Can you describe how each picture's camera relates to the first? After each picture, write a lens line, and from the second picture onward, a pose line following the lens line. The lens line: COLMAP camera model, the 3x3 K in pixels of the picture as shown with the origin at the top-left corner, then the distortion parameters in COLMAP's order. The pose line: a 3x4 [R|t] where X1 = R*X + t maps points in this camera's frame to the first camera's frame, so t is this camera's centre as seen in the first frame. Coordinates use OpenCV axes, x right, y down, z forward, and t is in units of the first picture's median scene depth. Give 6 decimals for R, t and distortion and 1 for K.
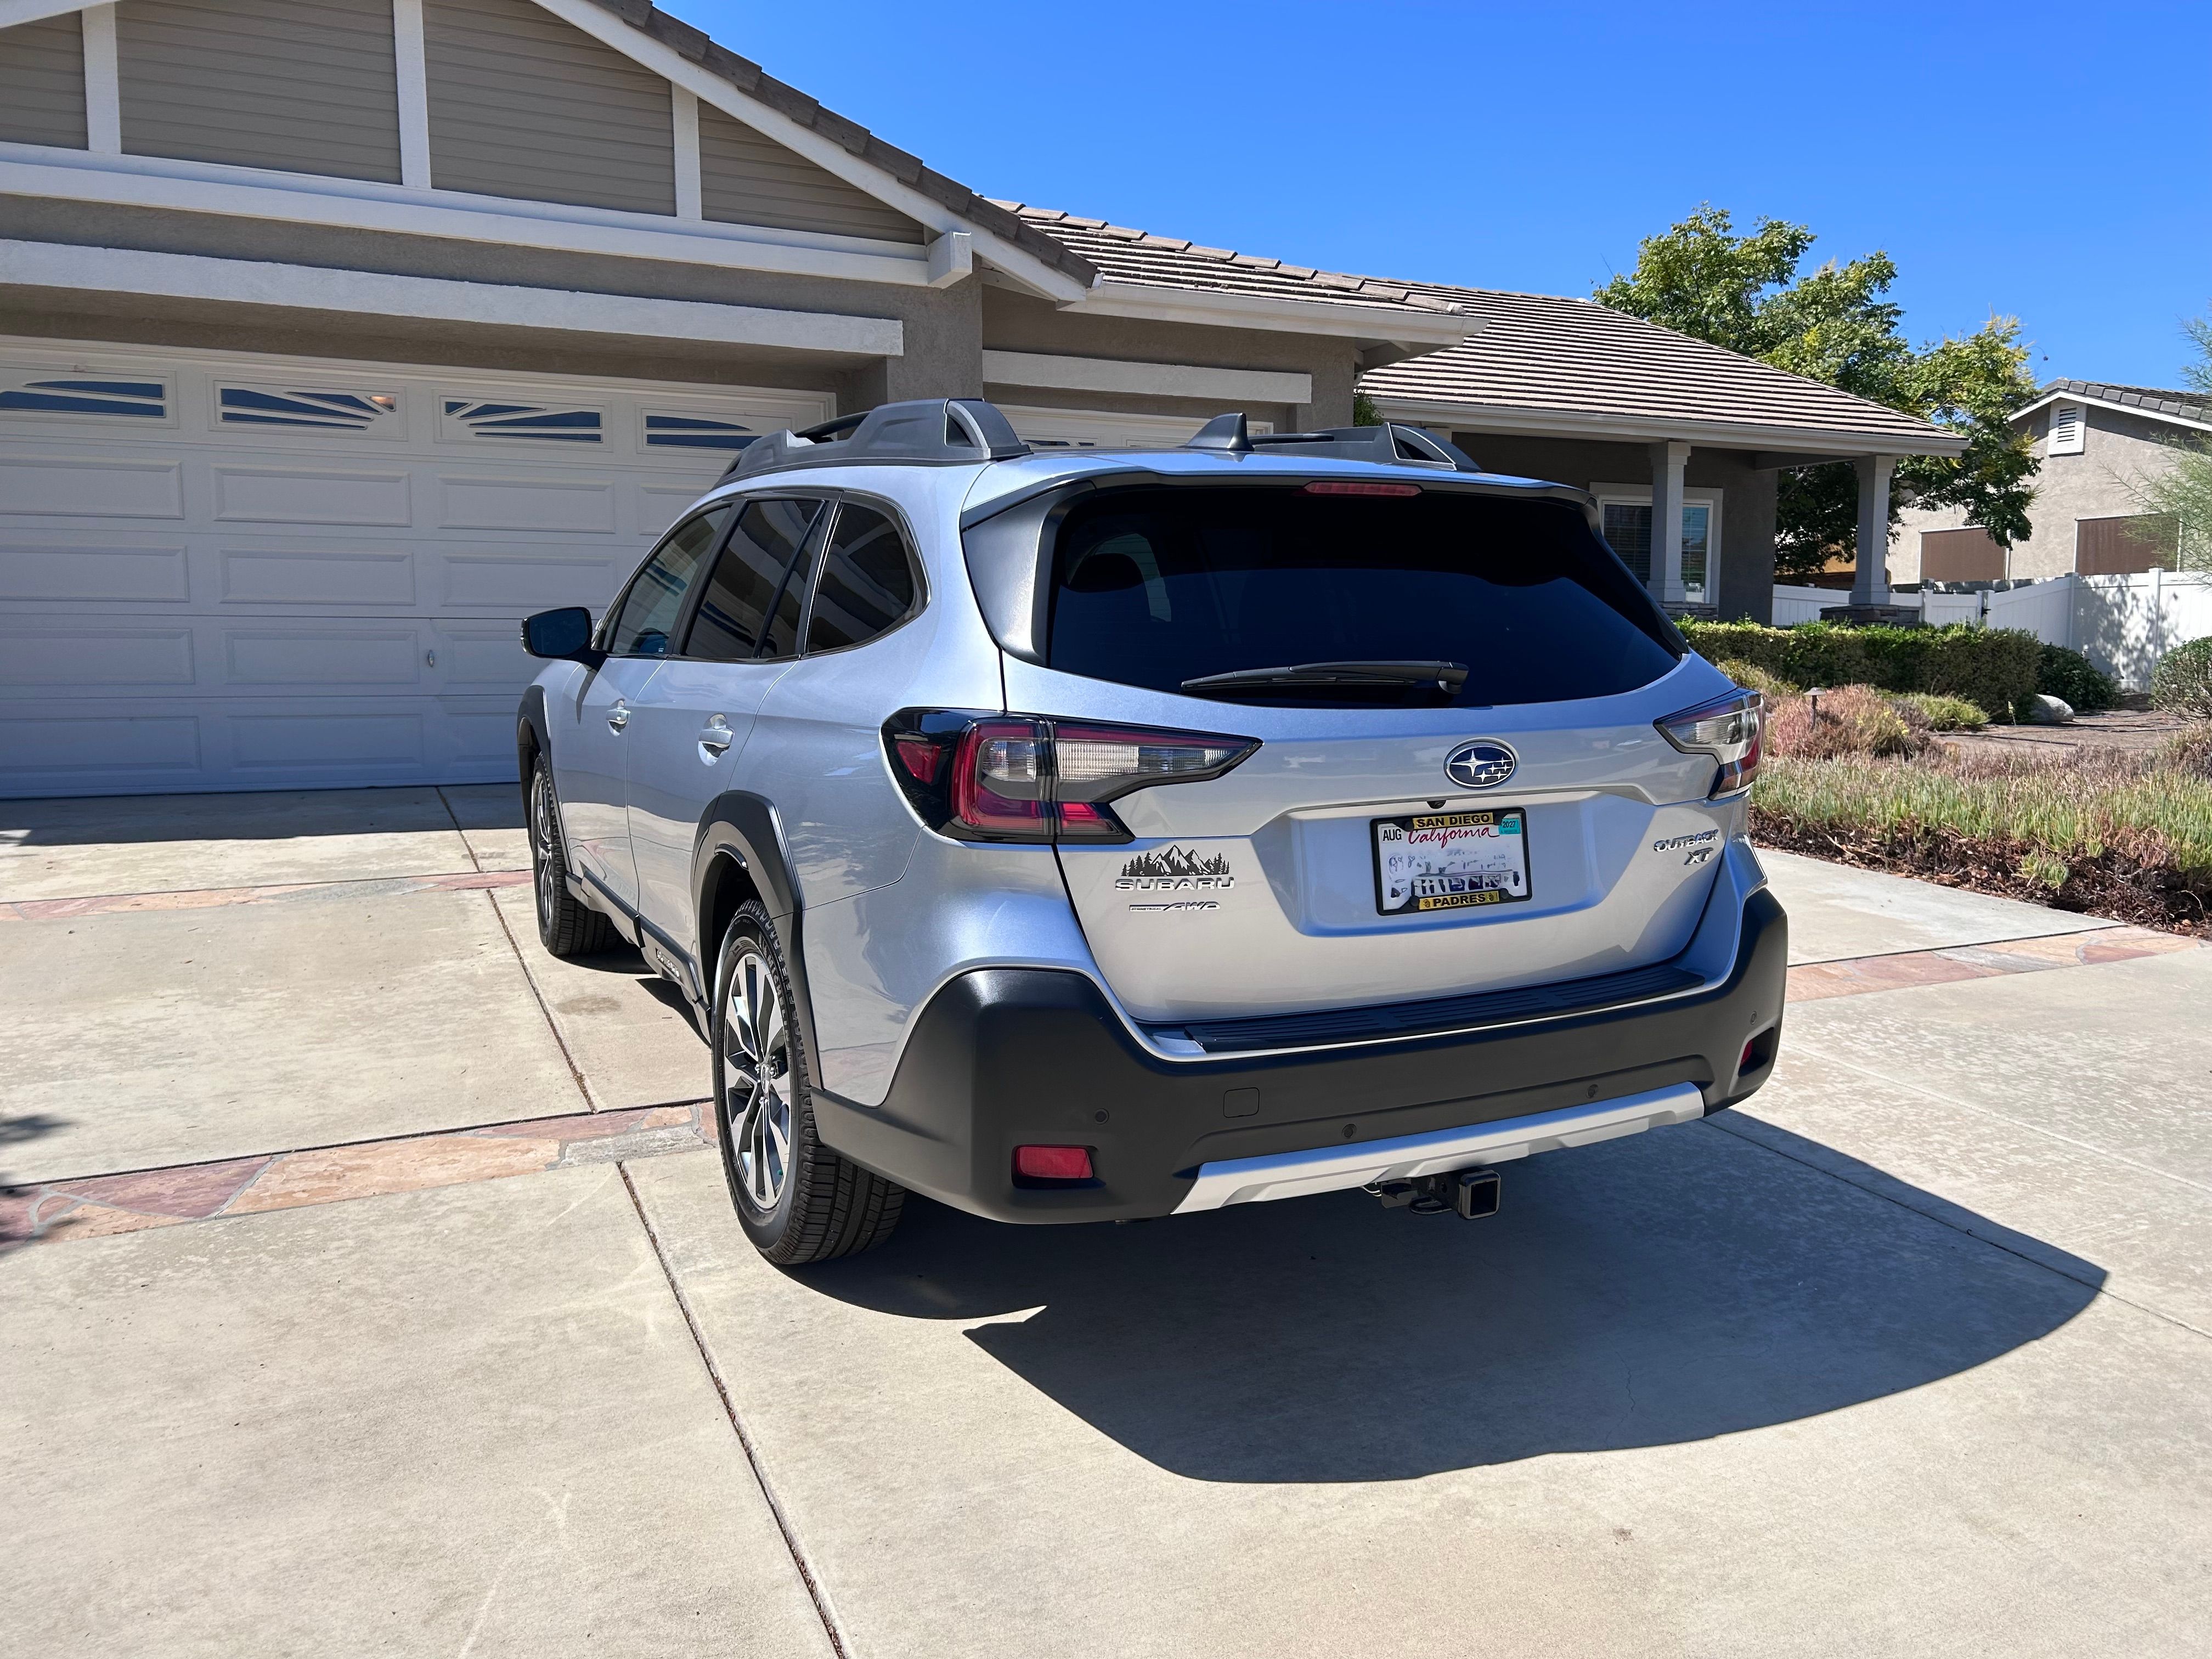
lens RADIAL K [[1664.4, 0, 1132.3], [0, 1664.4, 819.5], [0, 0, 1]] dist [0.048604, -0.050876]
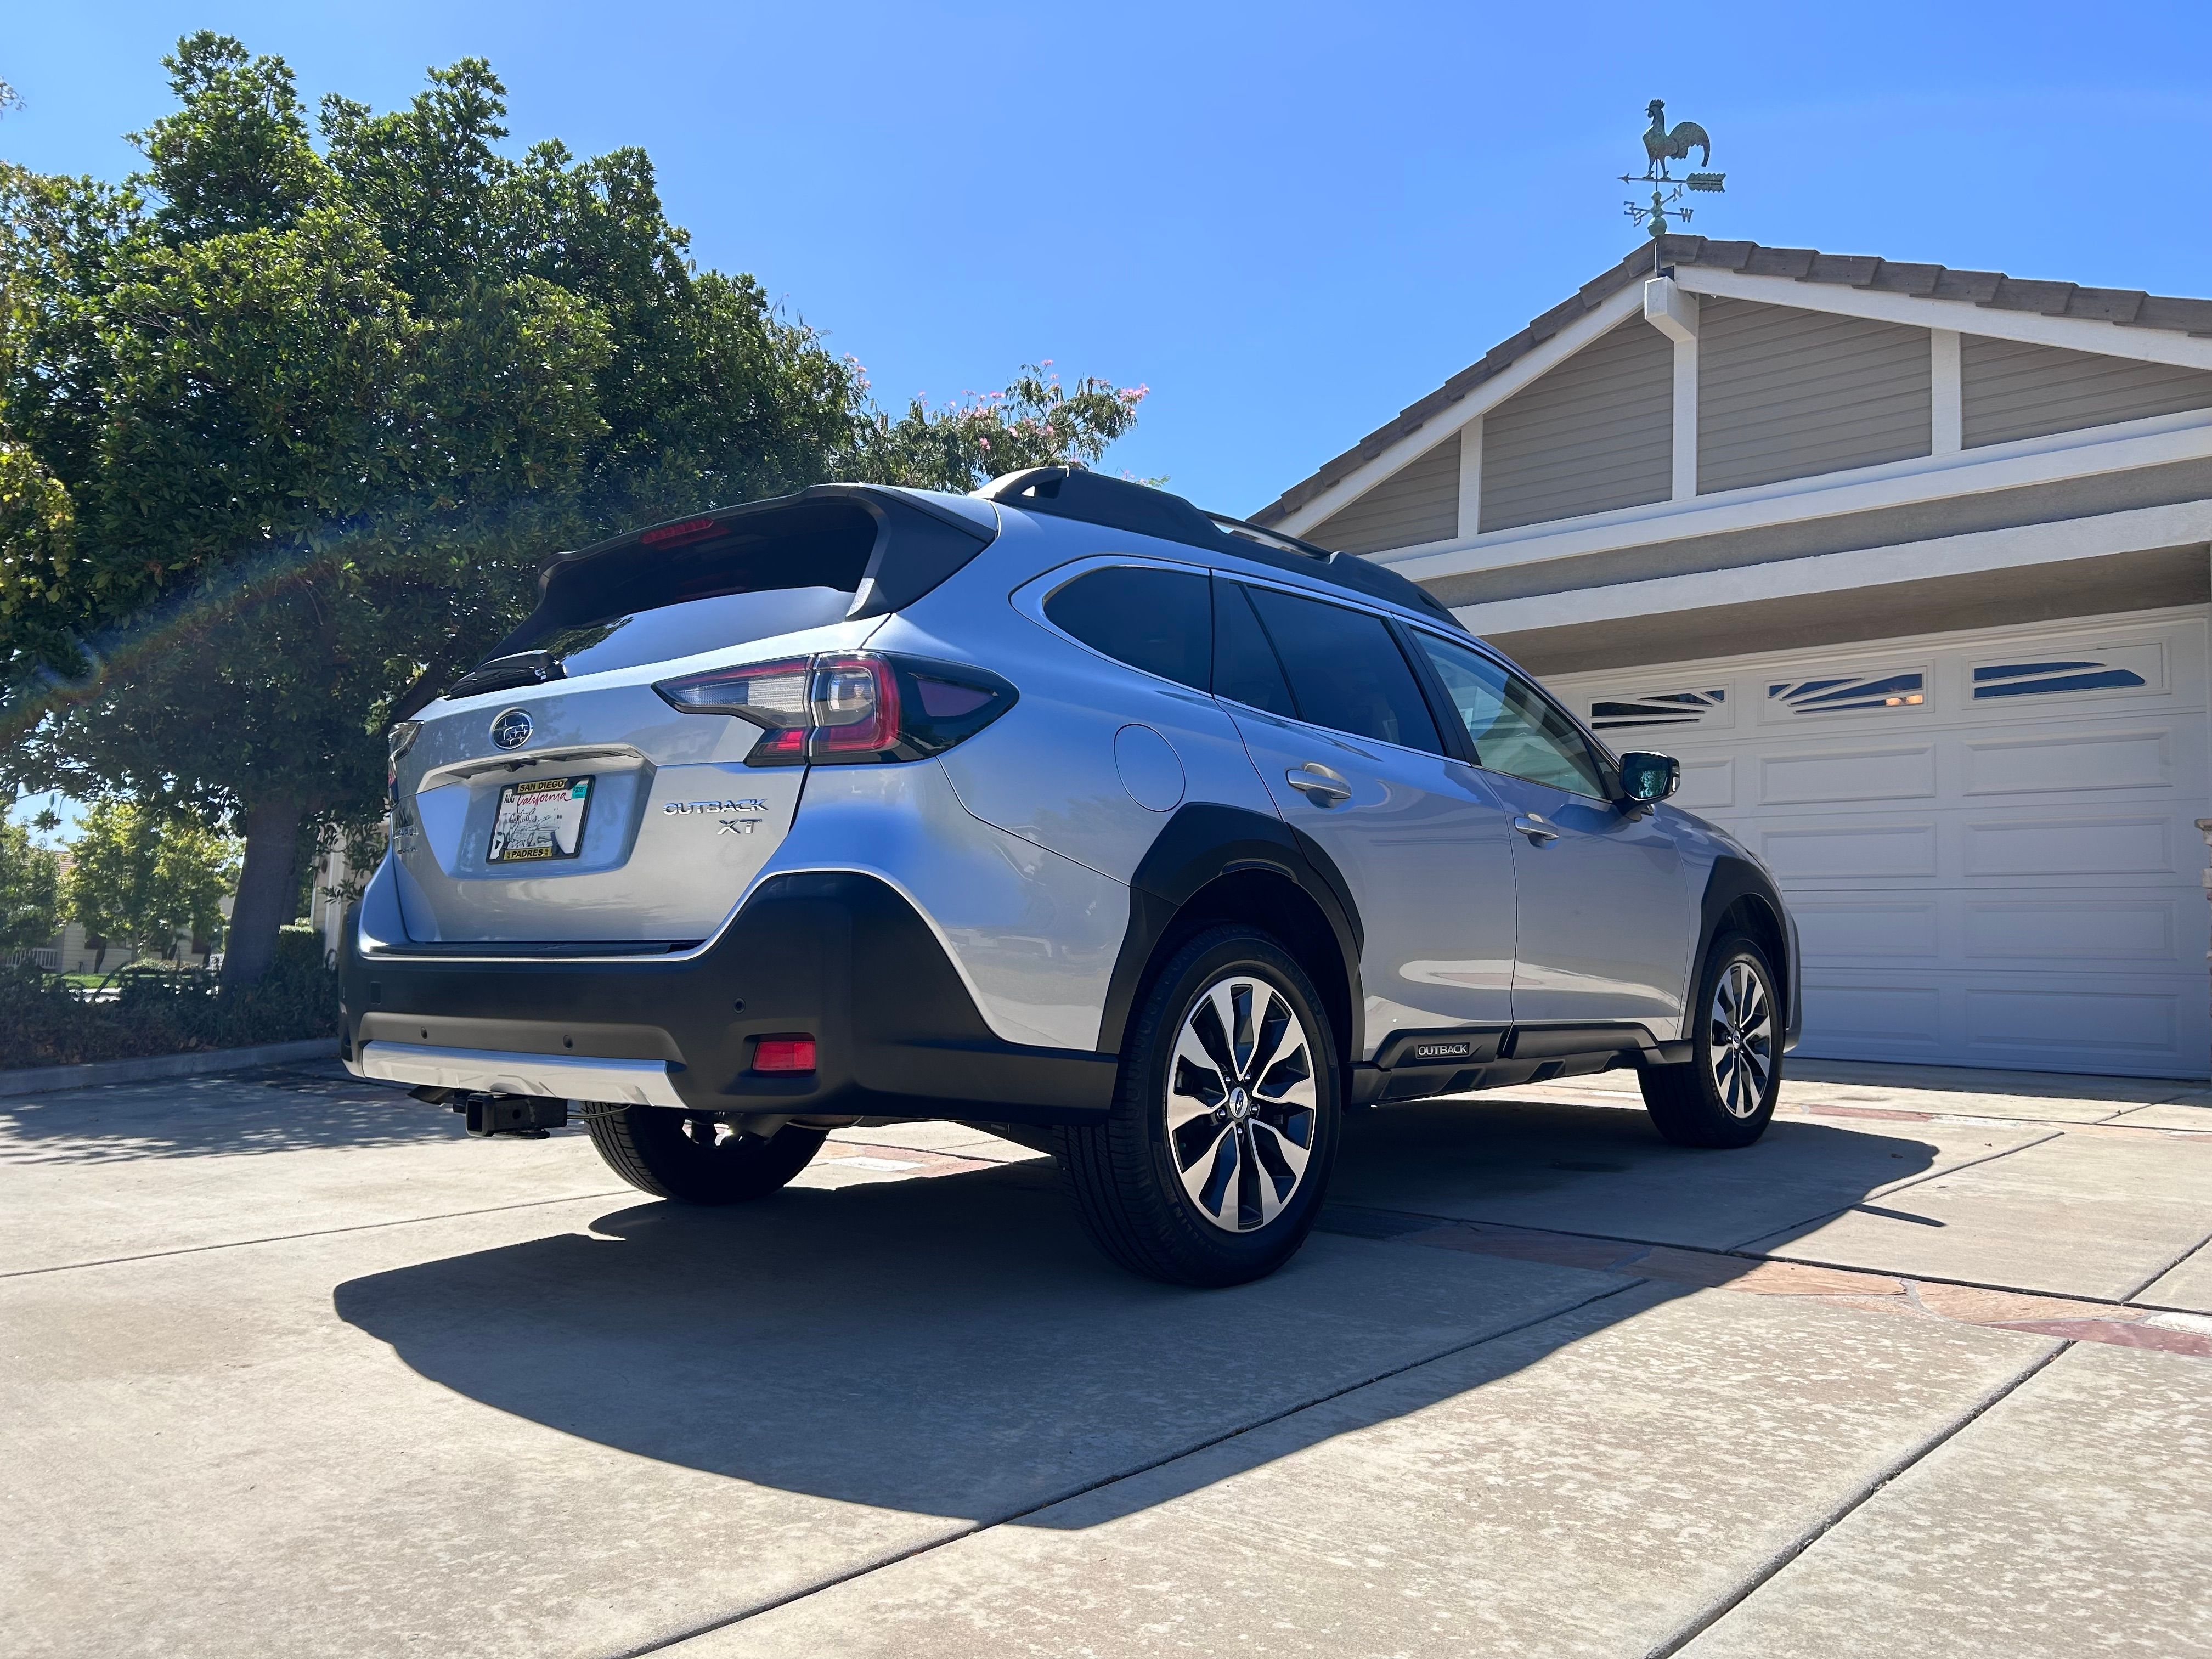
lens RADIAL K [[1664.4, 0, 1113.4], [0, 1664.4, 821.4], [0, 0, 1]] dist [0.048604, -0.050876]
pose [[0.385734, -0.081586, -0.918995, 1.045418], [-0.133306, 0.980702, -0.143017, 0.102120], [0.912929, 0.177674, 0.367415, 0.699677]]
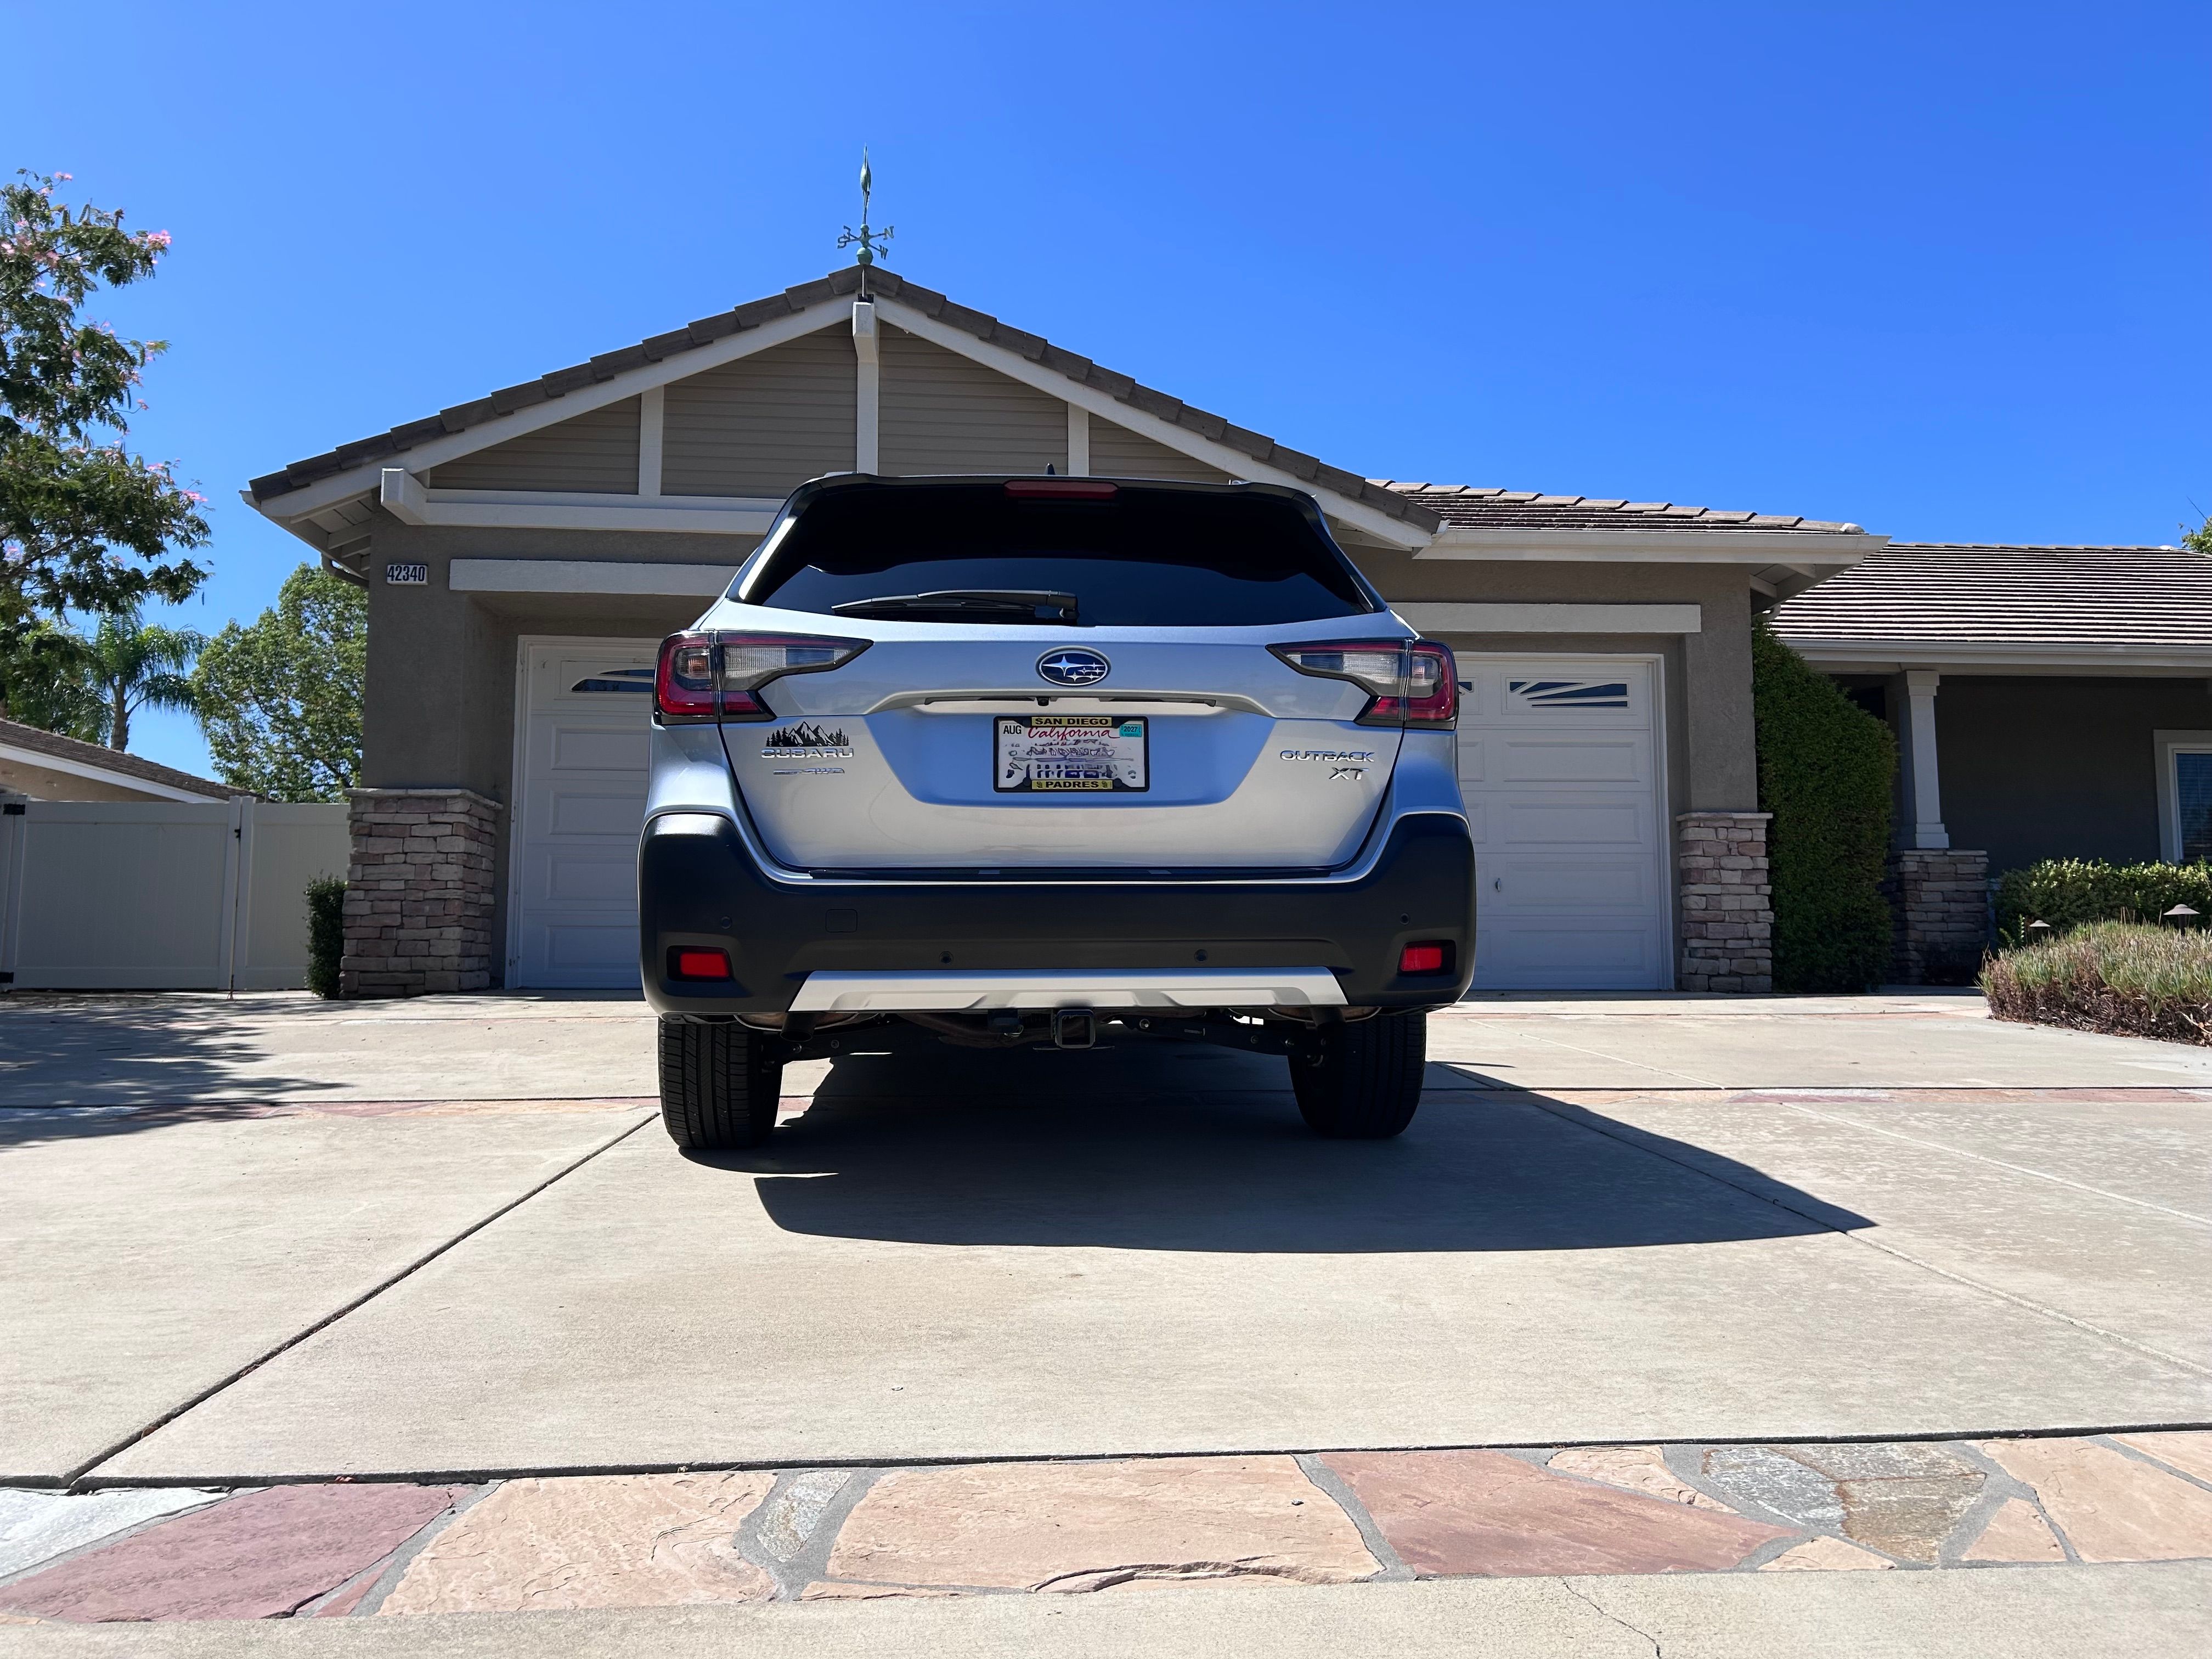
lens RADIAL K [[1664.4, 0, 1117.1], [0, 1664.4, 818.9], [0, 0, 1]] dist [0.048604, -0.050876]
pose [[0.928551, -0.034522, -0.369596, 0.497528], [-0.040739, 0.980175, -0.193901, 0.226017], [0.368963, 0.195104, 0.908736, -0.054201]]
